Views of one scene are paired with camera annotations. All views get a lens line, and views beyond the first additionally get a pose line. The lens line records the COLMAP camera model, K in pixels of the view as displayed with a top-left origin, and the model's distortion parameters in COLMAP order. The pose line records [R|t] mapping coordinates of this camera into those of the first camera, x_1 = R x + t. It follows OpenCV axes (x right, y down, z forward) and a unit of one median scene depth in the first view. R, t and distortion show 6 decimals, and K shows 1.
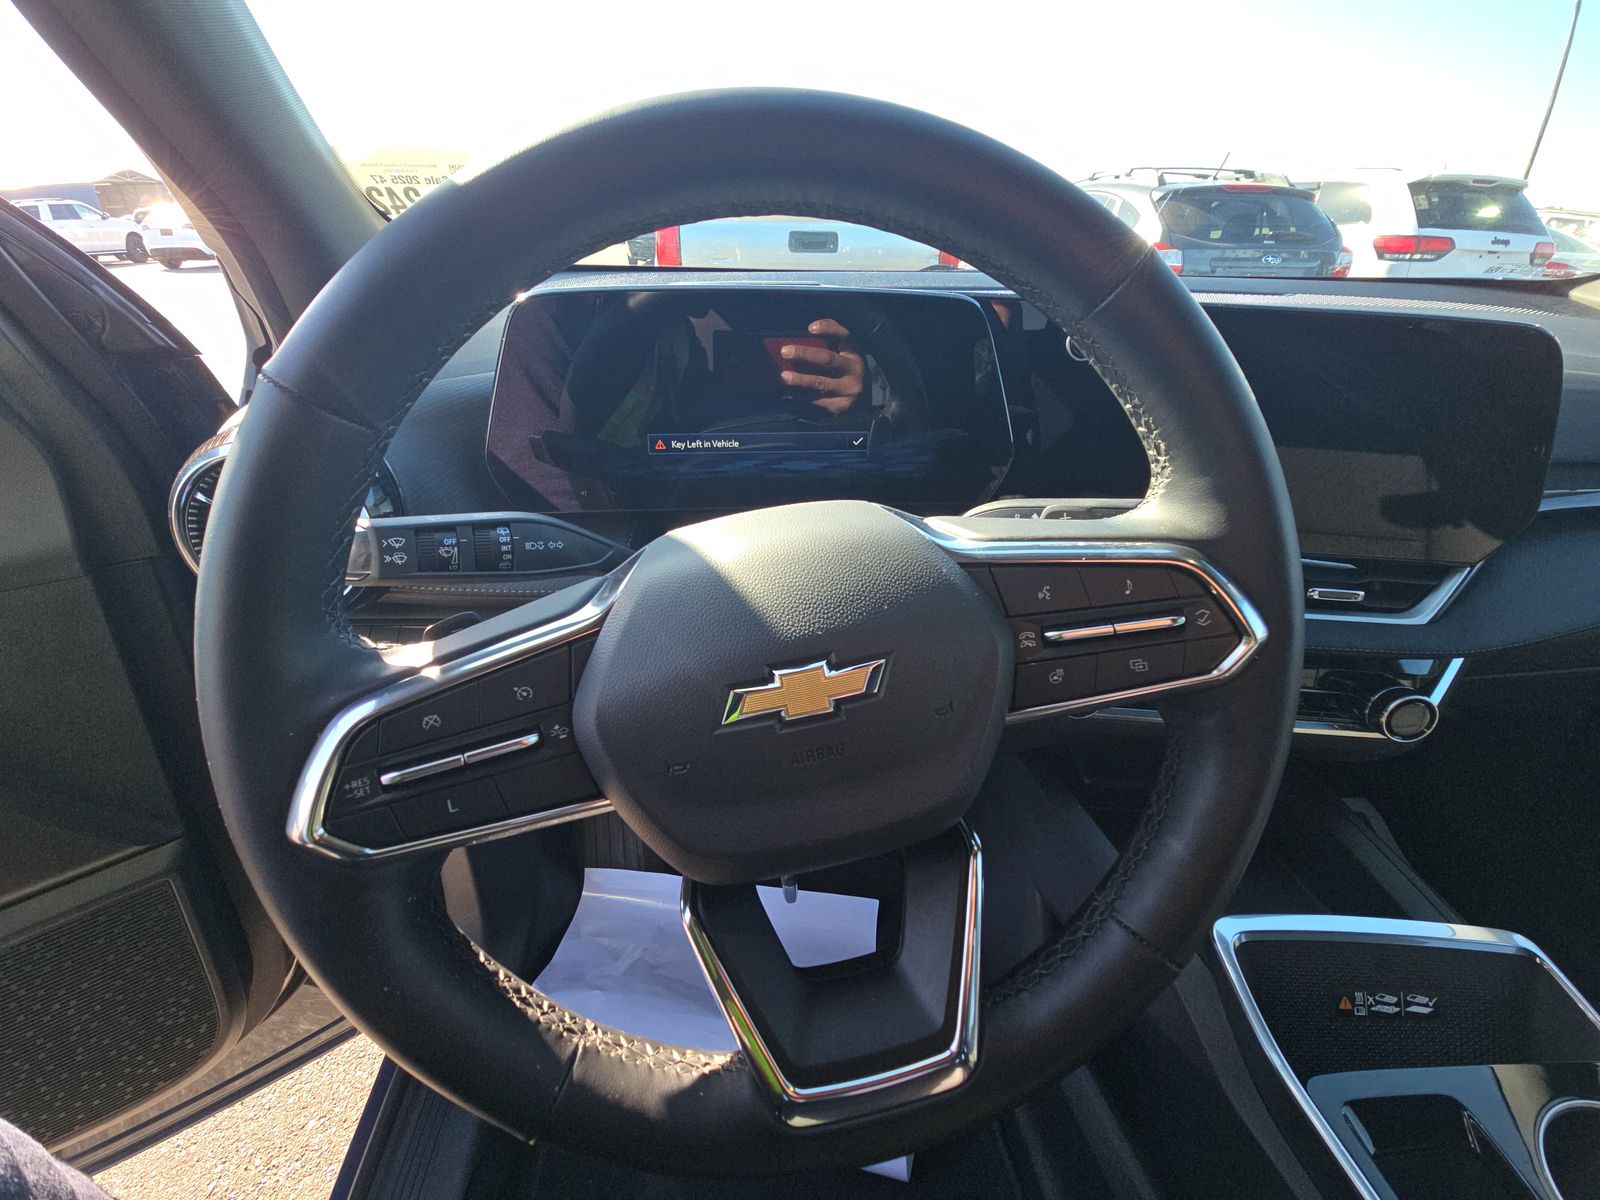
lens RADIAL K [[655.1, 0, 800.8], [0, 655.1, 609.6], [0, 0, 1]] dist [0.006247, -0.007003]
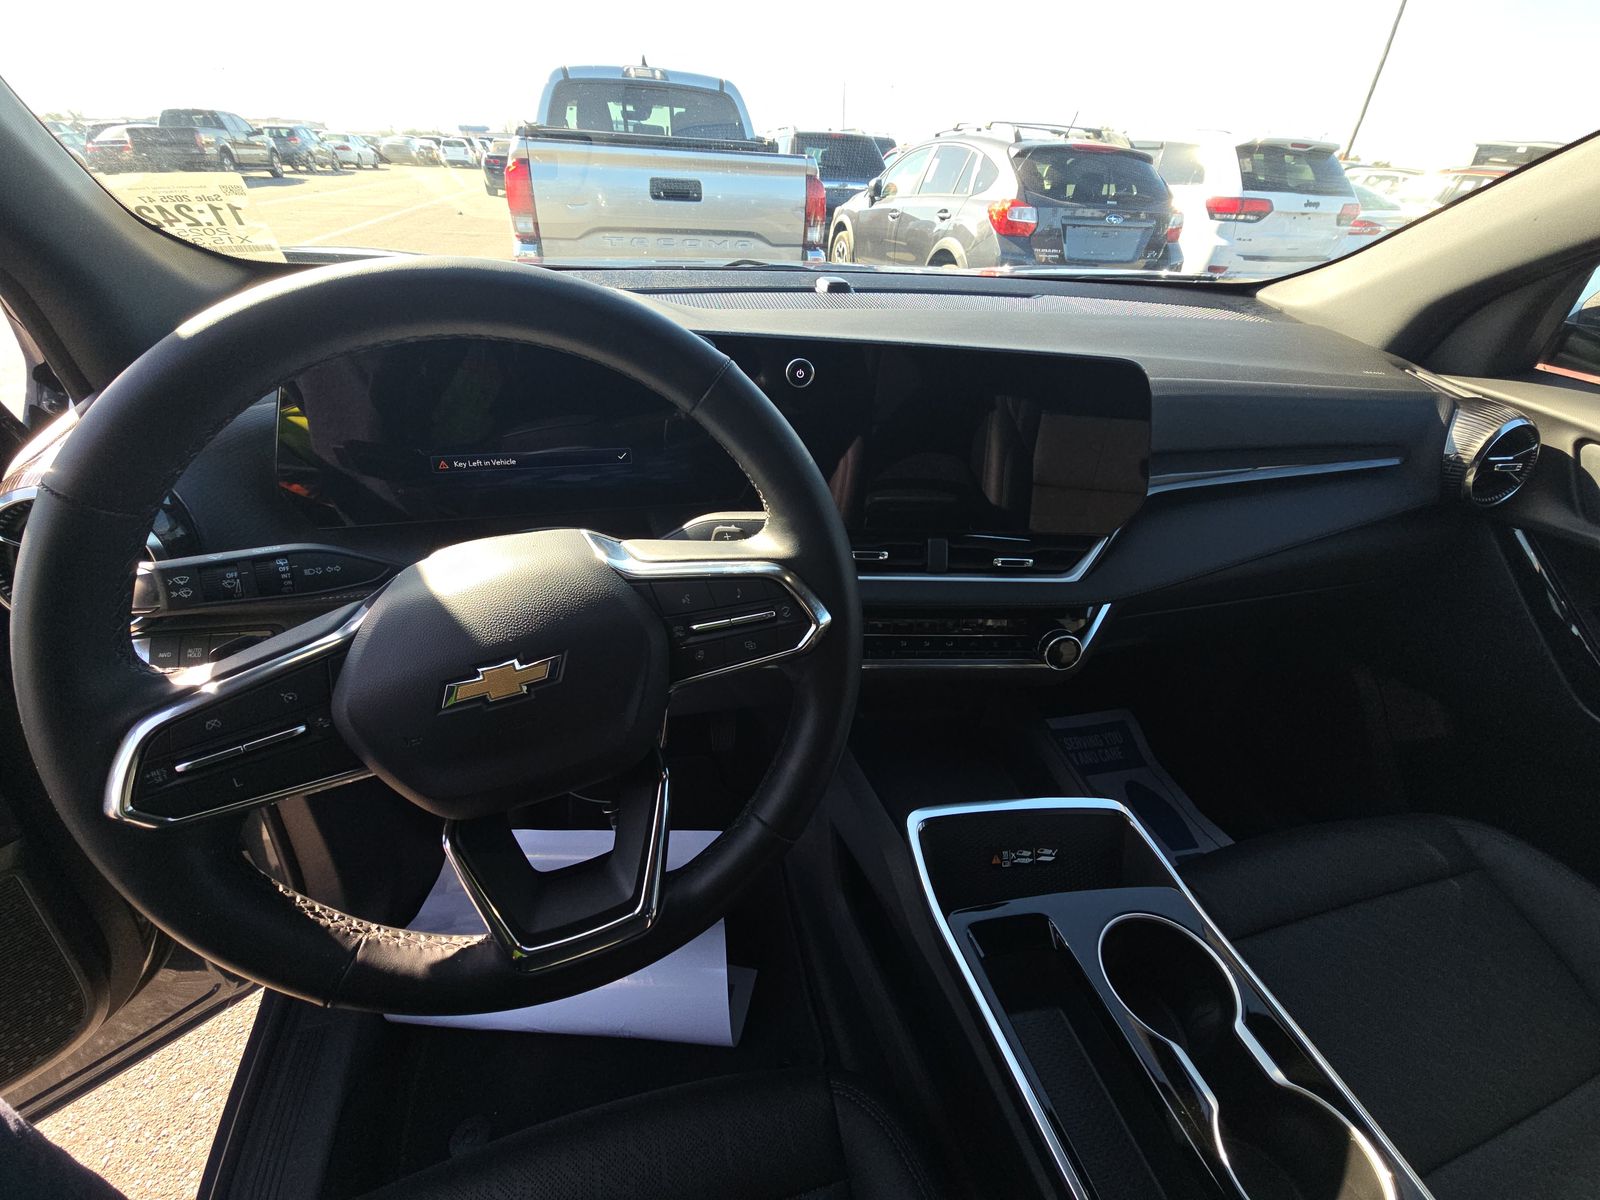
lens RADIAL K [[655.1, 0, 809.1], [0, 655.1, 608.3], [0, 0, 1]] dist [0.006247, -0.007003]
pose [[0.986945, -0.058916, 0.149895, 0.365494], [0.047686, 0.995855, 0.077447, -0.089894], [-0.153837, -0.069288, 0.985664, -0.405119]]
